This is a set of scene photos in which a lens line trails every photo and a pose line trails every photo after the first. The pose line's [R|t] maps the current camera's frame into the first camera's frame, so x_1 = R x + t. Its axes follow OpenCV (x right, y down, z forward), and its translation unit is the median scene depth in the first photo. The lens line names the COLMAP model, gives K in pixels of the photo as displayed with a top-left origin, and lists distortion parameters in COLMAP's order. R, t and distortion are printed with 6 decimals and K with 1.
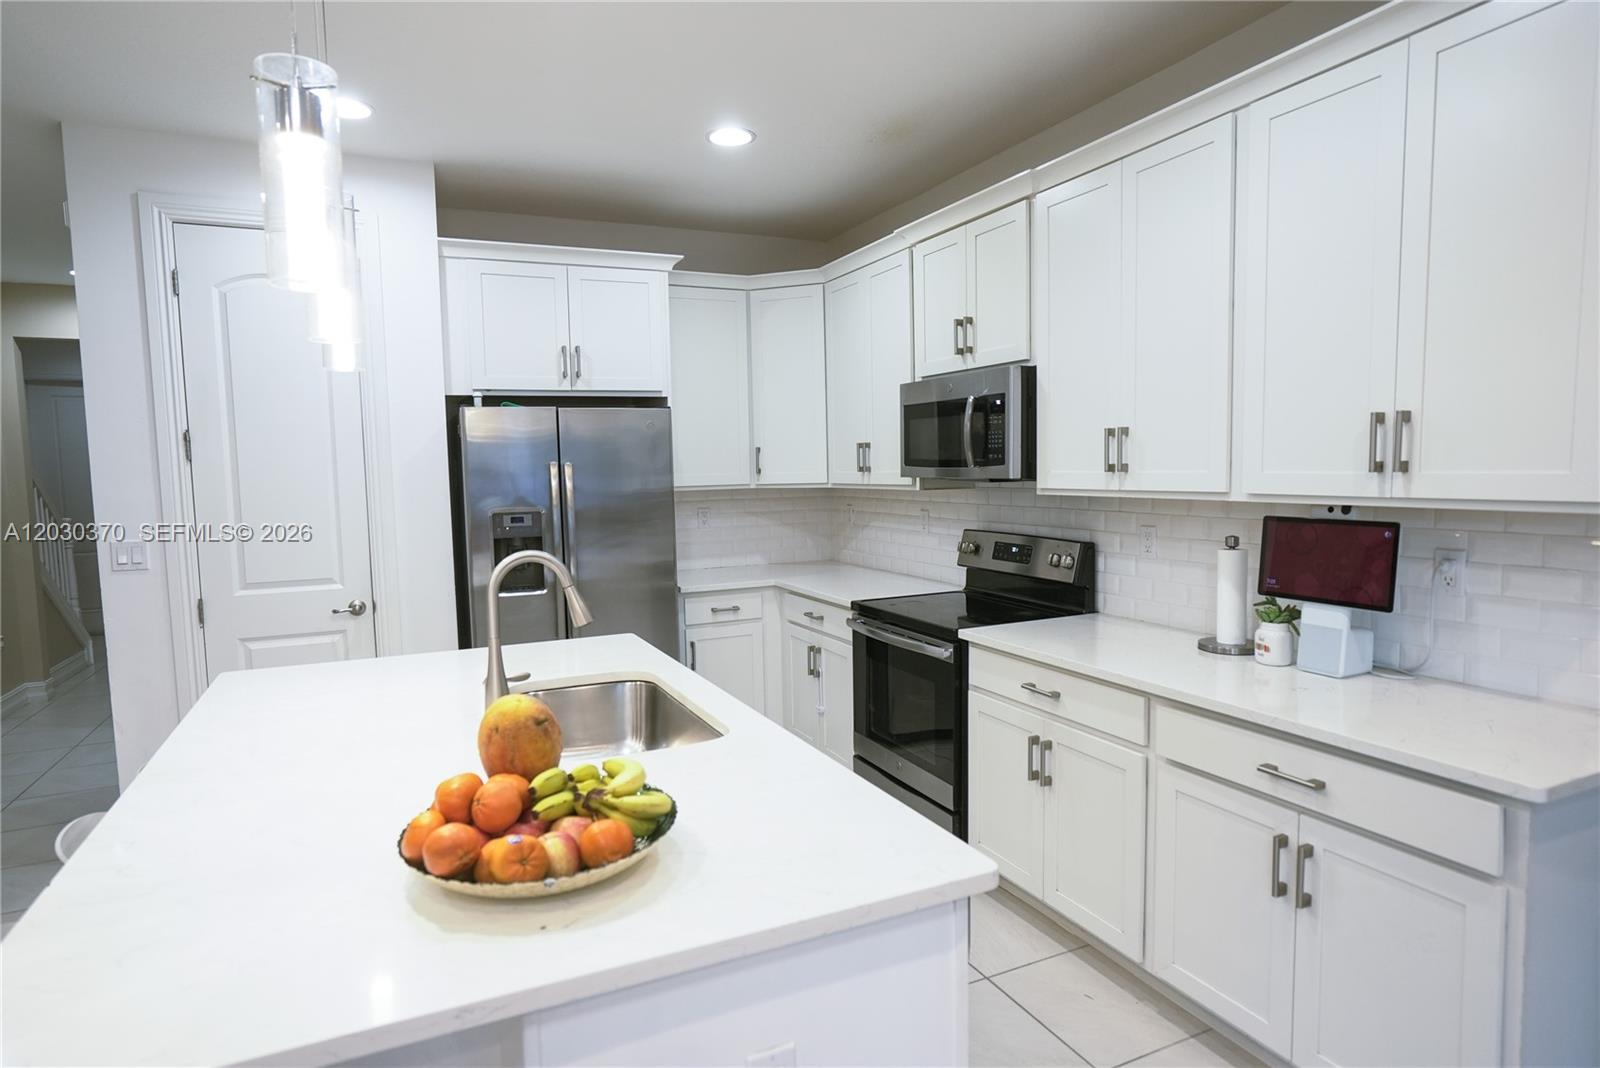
lens RADIAL K [[887.9, 0, 800.0], [0, 887.9, 534.0], [0, 0, 1]] dist [-0.050138, 0.038515]
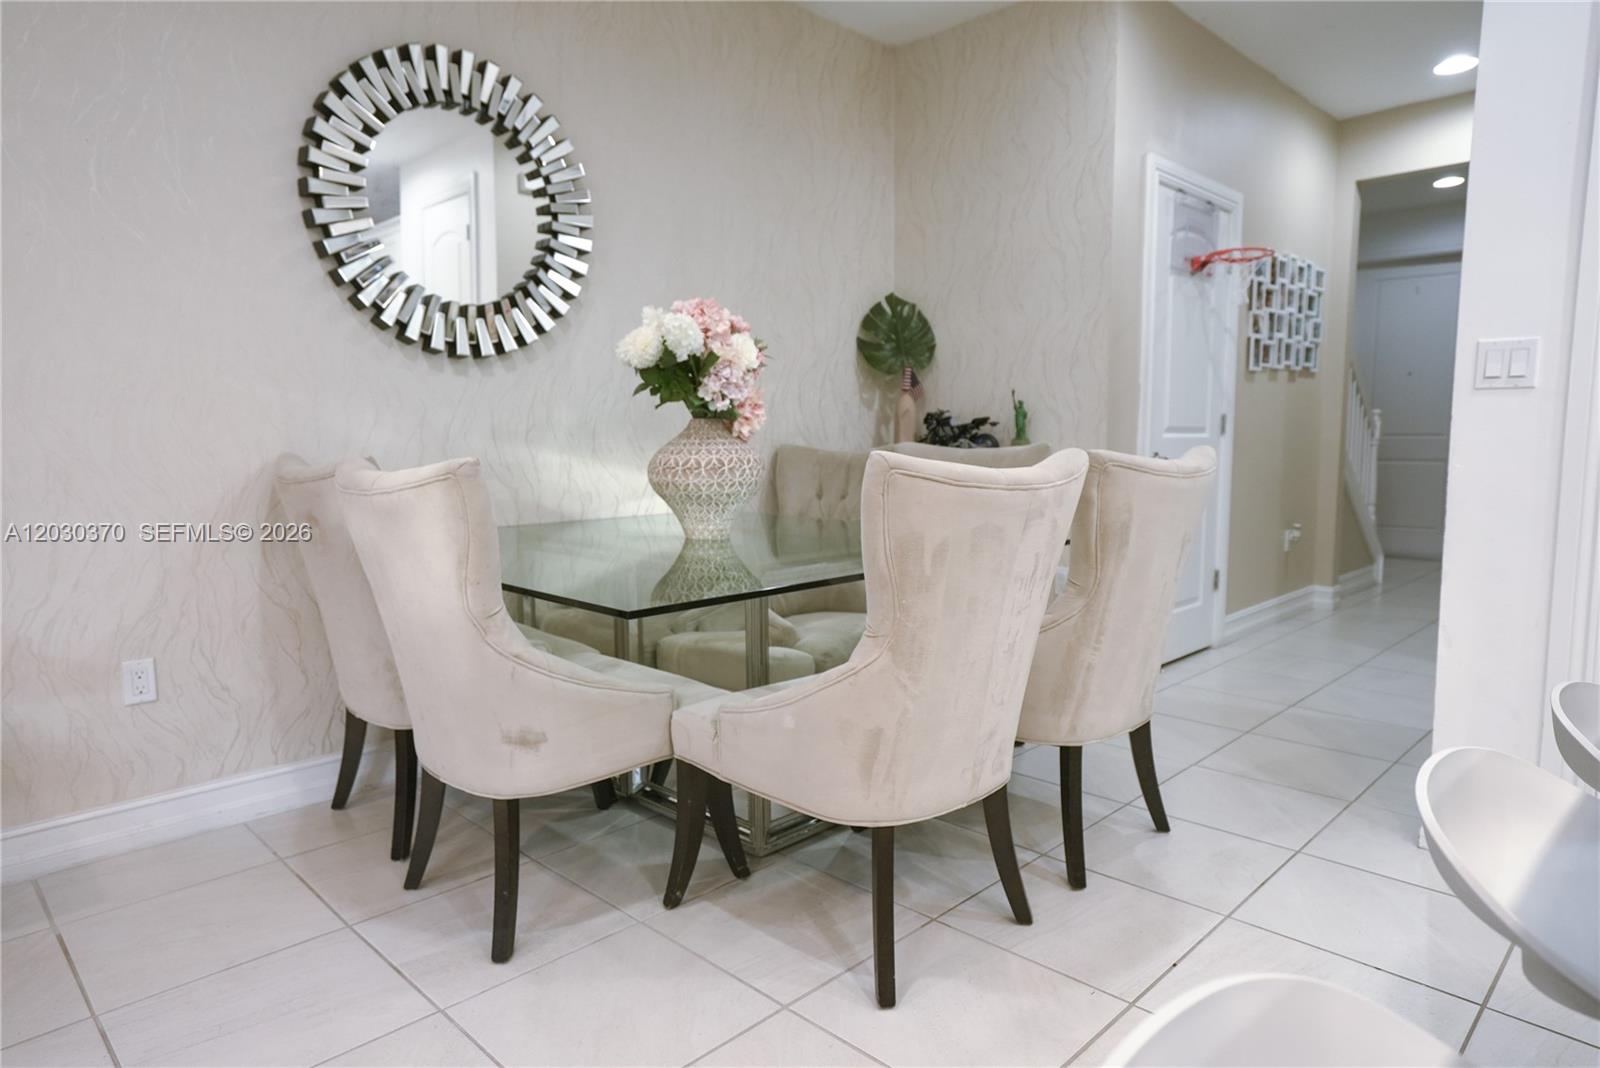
lens RADIAL K [[968.7, 0, 800.0], [0, 968.7, 534.0], [0, 0, 1]] dist [0.000389, 0.000249]
pose [[0.345067, 0.122594, -0.930537, -0.290059], [-0.080345, 0.991652, 0.100852, 0.113168], [0.935133, 0.039963, 0.352037, 0.301500]]
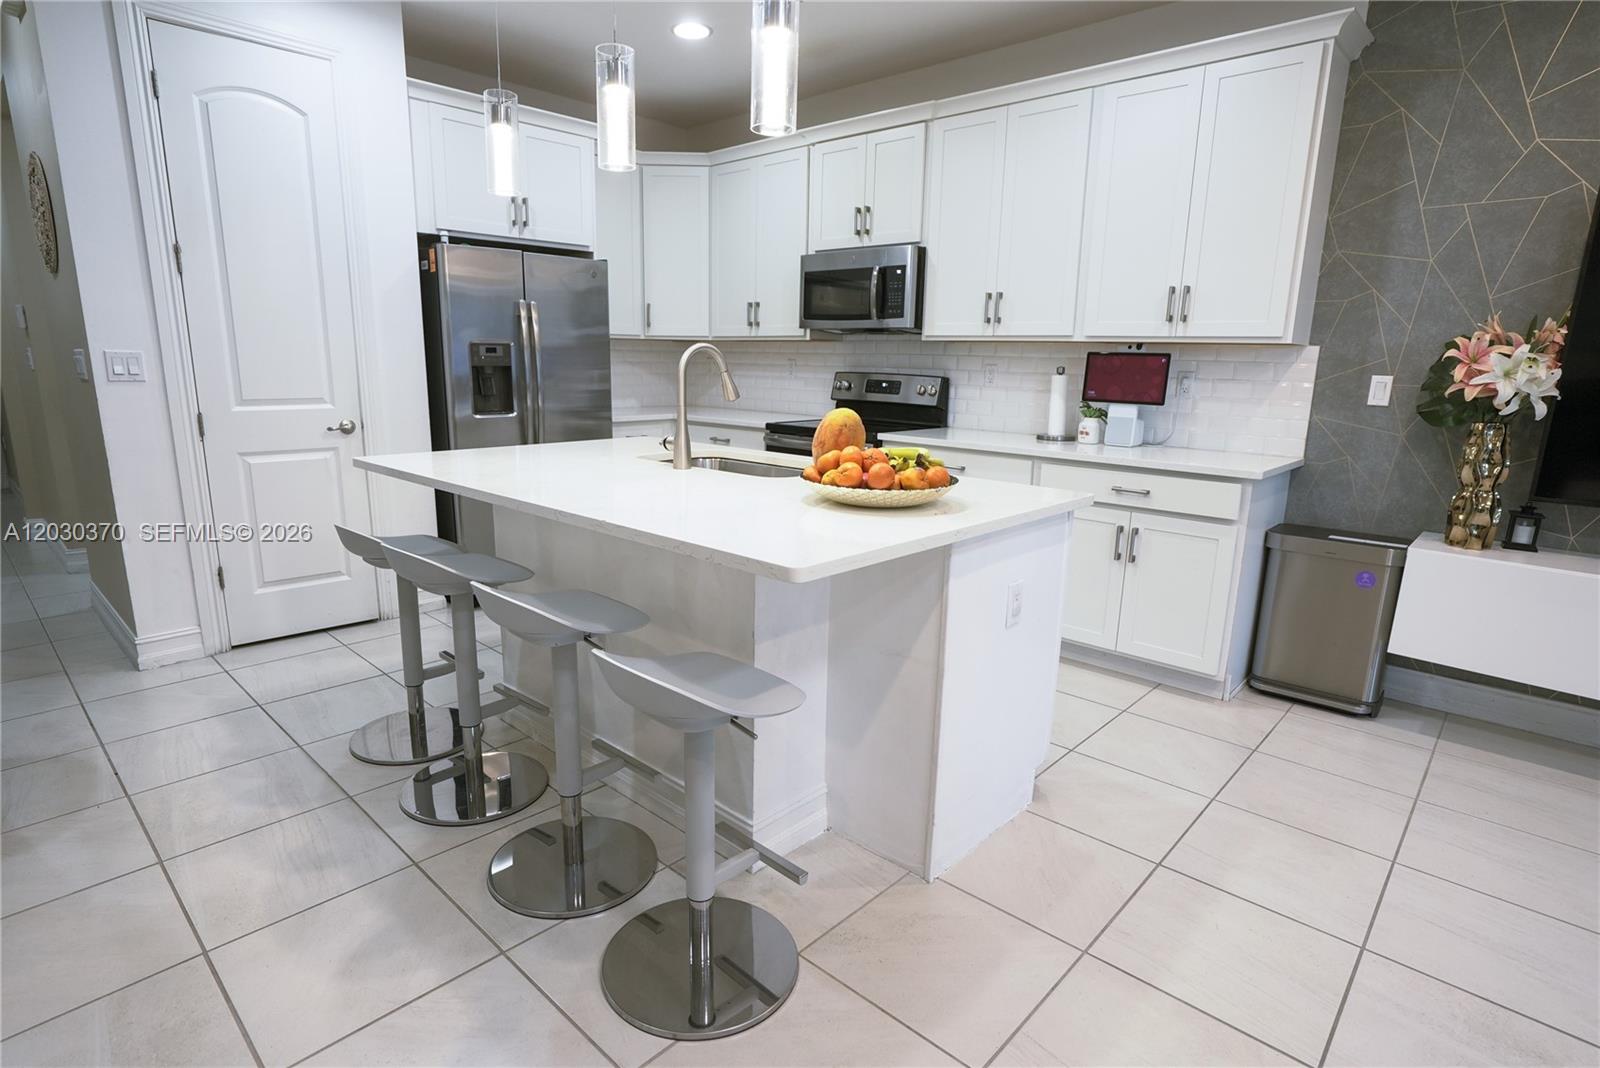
lens RADIAL K [[819.1, 0, 800.0], [0, 819.1, 534.0], [0, 0, 1]] dist [-0.045590, 0.025605]
pose [[0.924941, -0.044087, 0.377545, -0.404480], [-0.007140, 0.991061, 0.133219, 0.086363], [-0.380044, -0.125915, 0.916358, -0.161045]]
